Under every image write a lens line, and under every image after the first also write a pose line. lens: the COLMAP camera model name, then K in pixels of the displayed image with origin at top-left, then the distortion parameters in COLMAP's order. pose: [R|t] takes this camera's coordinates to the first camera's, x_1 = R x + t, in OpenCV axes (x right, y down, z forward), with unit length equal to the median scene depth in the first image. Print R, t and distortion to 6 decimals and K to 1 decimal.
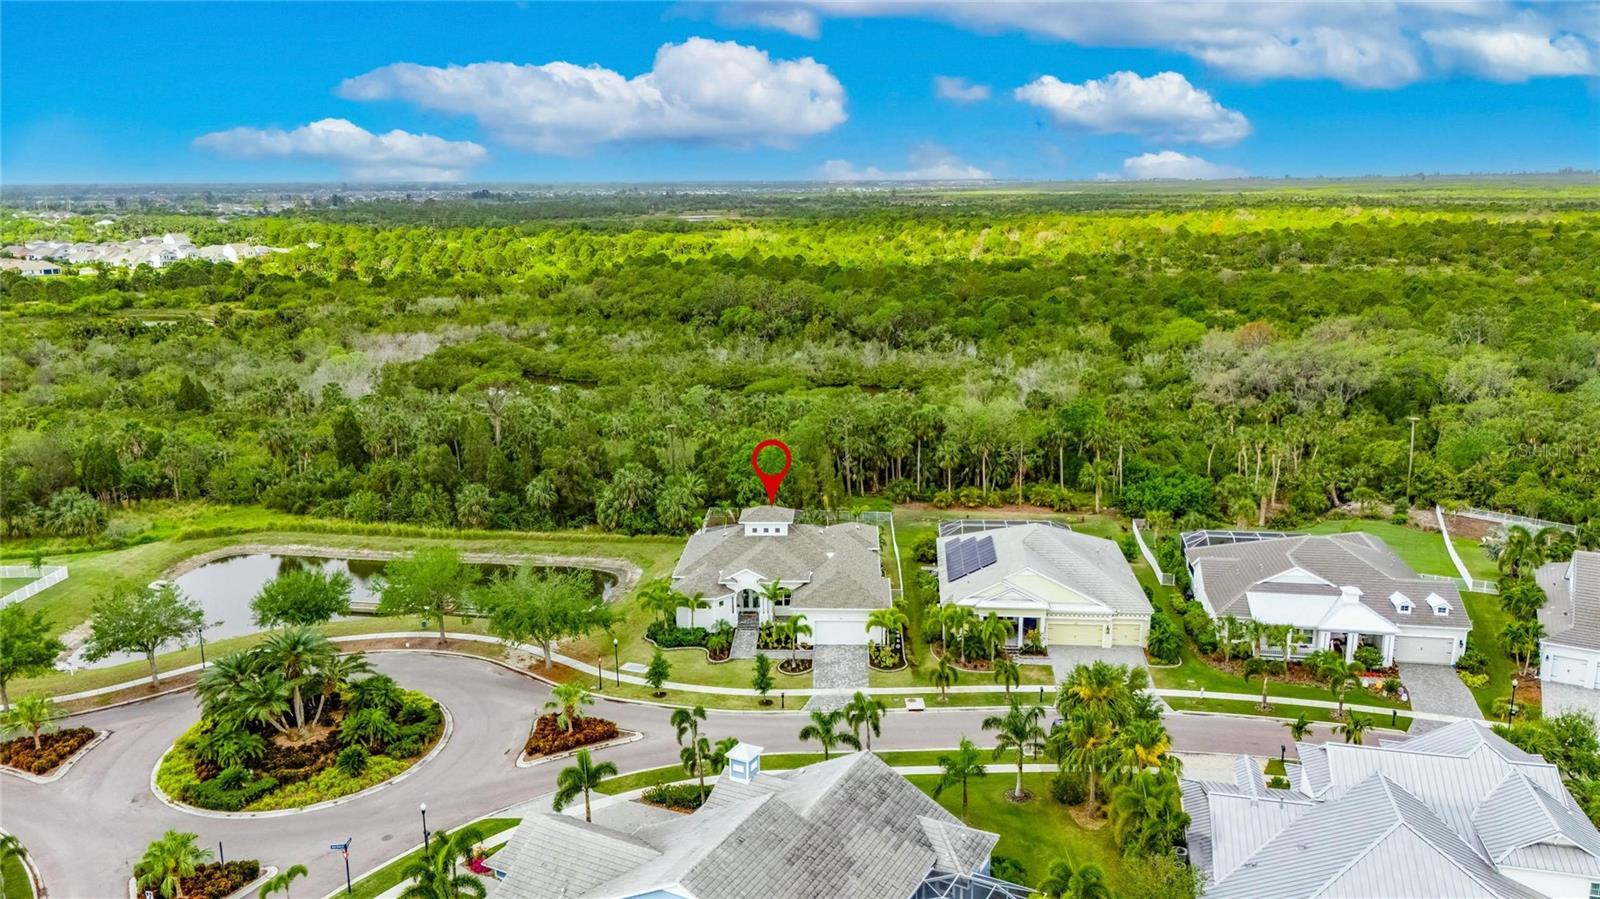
lens RADIAL K [[1179.6, 0, 806.2], [0, 1179.6, 443.1], [0, 0, 1]] dist [0.080298, -0.081346]
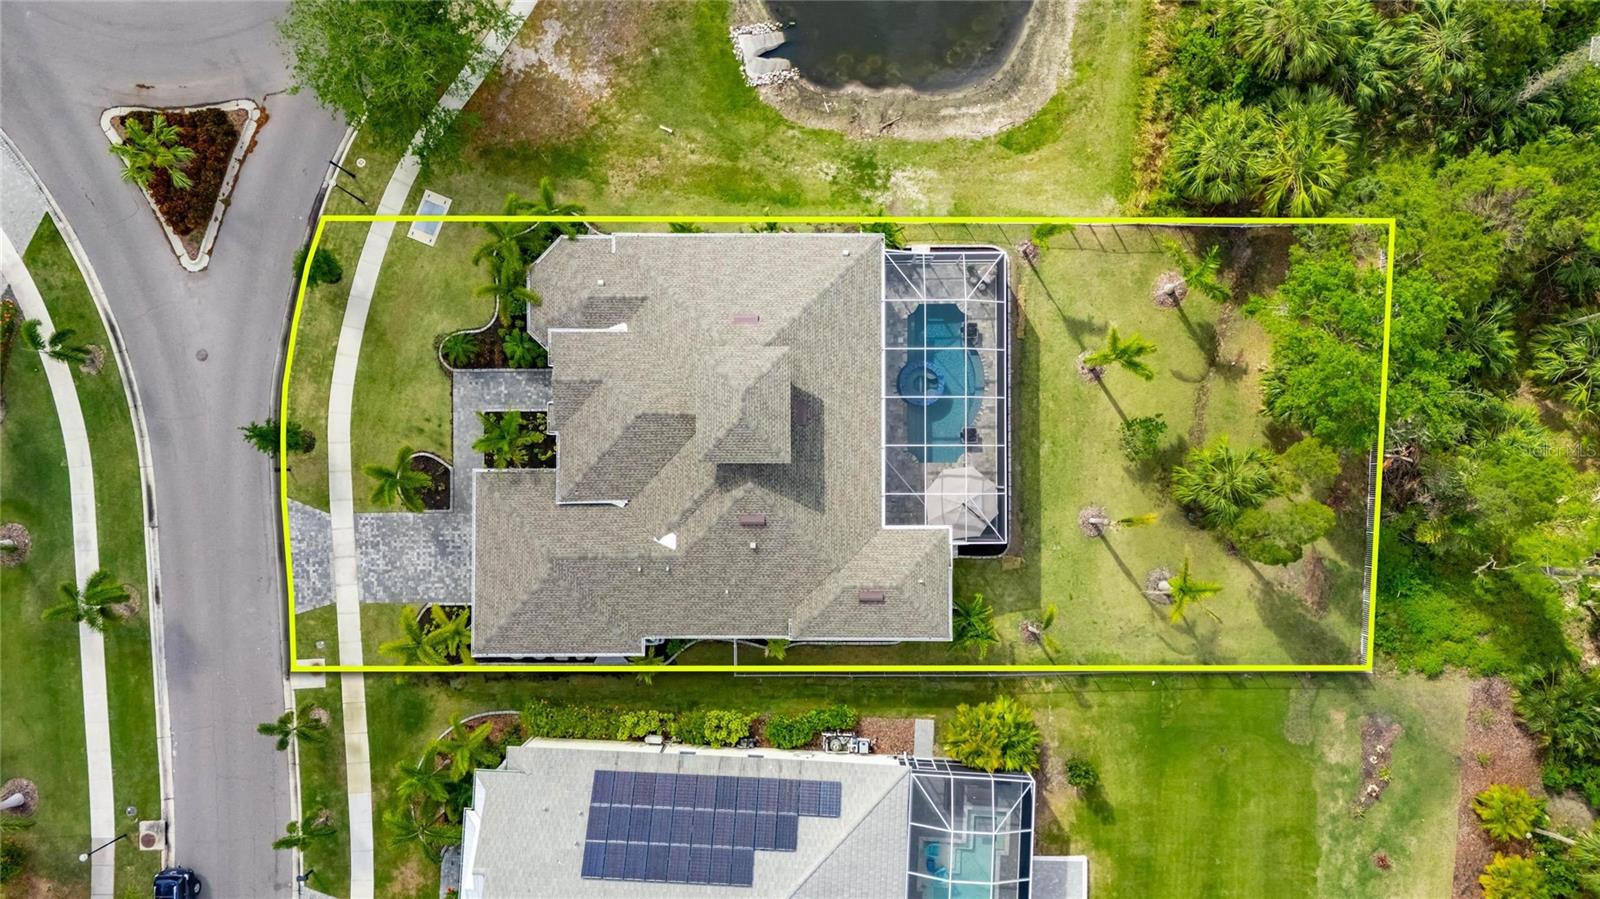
lens RADIAL K [[1174.8, 0, 809.2], [0, 1174.8, 447.9], [0, 0, 1]] dist [0.079191, -0.073914]
pose [[0.040462, 0.999146, -0.008382, -0.012663], [-0.210439, 0.016722, 0.977464, -0.416539], [0.976769, -0.037786, 0.210936, 1.001130]]
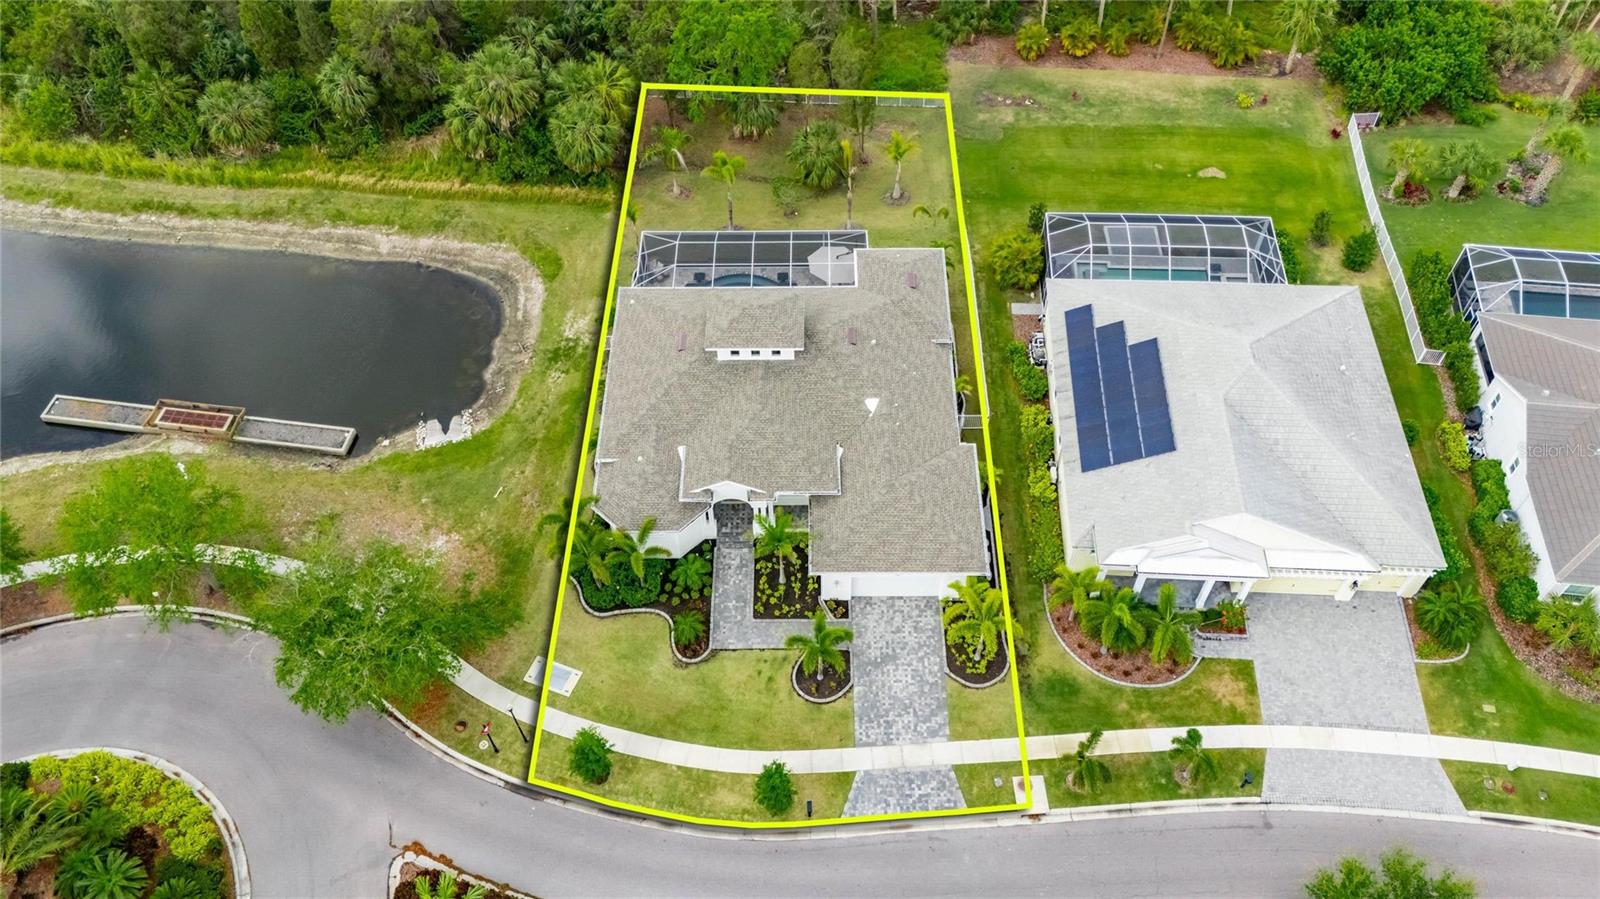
lens RADIAL K [[1214.7, 0, 808.0], [0, 1214.7, 447.9], [0, 0, 1]] dist [0.082000, -0.080131]
pose [[0.999275, -0.028619, 0.025114, -0.026688], [0.006218, 0.773386, 0.633905, -0.269003], [-0.037565, -0.633289, 0.773003, 0.564477]]
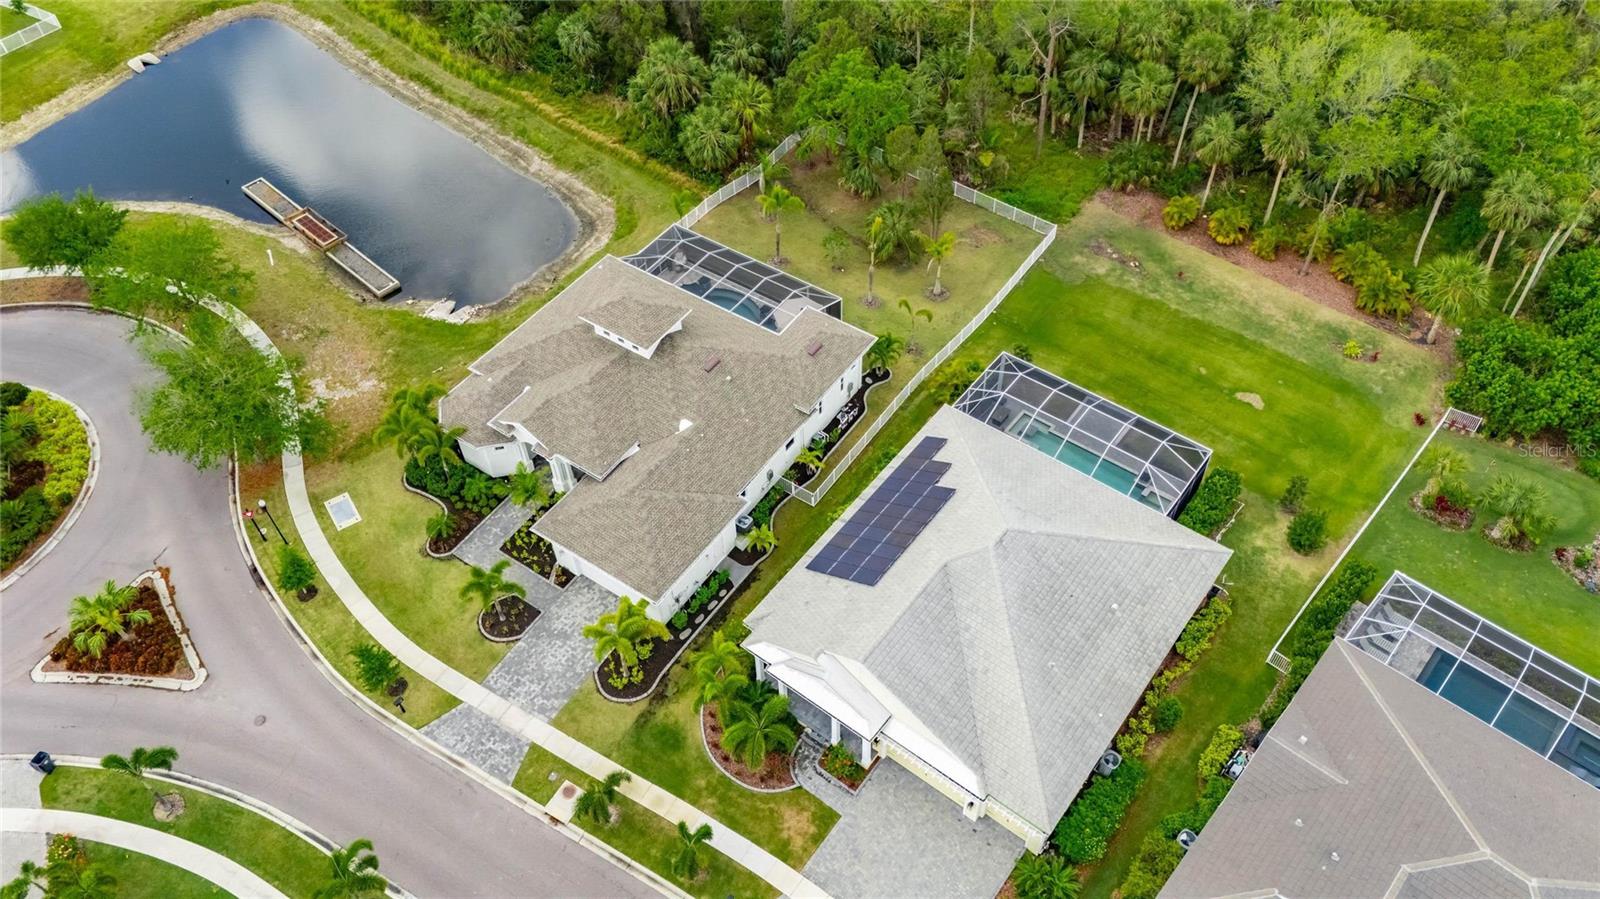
lens RADIAL K [[1179.6, 0, 806.2], [0, 1179.6, 443.1], [0, 0, 1]] dist [0.080298, -0.081346]
pose [[0.845627, 0.399819, -0.353637, 0.304880], [-0.110494, 0.779292, 0.616843, -0.290822], [0.522212, -0.482545, 0.703168, 0.631596]]
